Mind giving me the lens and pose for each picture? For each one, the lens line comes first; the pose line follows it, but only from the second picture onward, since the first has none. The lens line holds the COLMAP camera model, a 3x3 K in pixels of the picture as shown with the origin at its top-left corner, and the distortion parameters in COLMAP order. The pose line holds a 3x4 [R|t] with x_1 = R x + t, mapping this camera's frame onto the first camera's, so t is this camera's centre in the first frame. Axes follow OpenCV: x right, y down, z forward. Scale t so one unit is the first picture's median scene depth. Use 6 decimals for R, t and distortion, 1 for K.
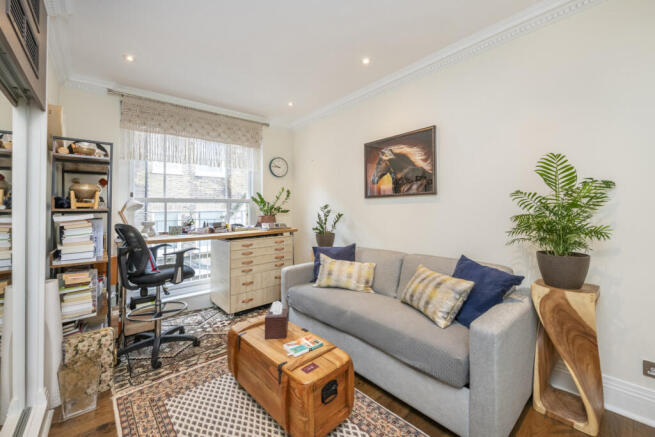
lens RADIAL K [[261.3, 0, 327.8], [0, 261.3, 206.2], [0, 0, 1]] dist [-0.001244, -0.000455]
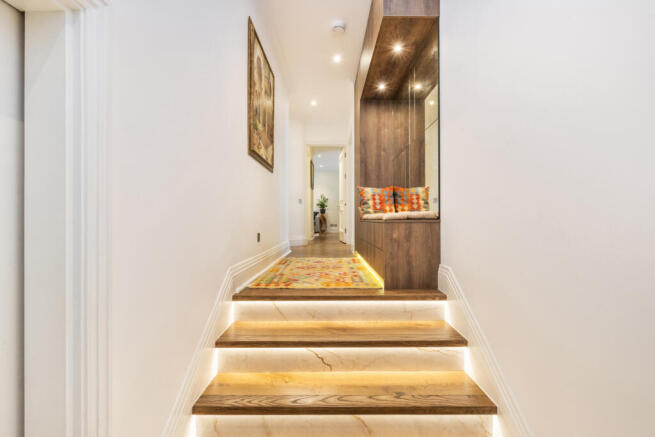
lens RADIAL K [[272.4, 0, 326.1], [0, 272.4, 216.2], [0, 0, 1]] dist [0.001425, -0.004630]
pose [[0.664795, 0.014338, 0.746888, -2.895301], [-0.012787, 0.999888, -0.007814, 0.280450], [-0.746916, -0.004356, 0.664904, -2.526684]]
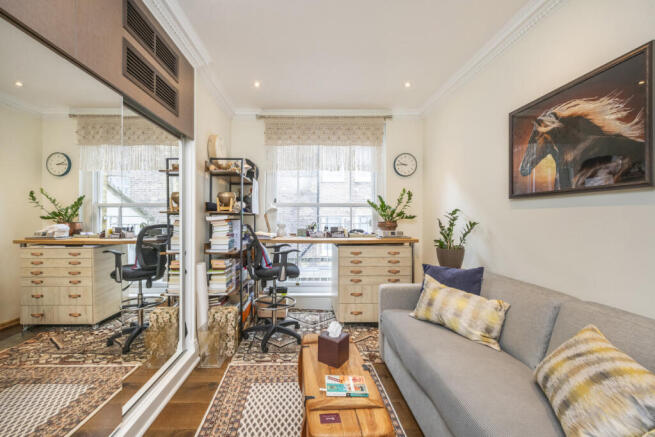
lens RADIAL K [[272.4, 0, 326.1], [0, 272.4, 216.2], [0, 0, 1]] dist [0.001425, -0.004630]
pose [[0.768143, 0.016814, -0.640057, 0.254411], [-0.008244, 0.999832, 0.016371, 0.005792], [0.640225, -0.007299, 0.768153, 0.225784]]
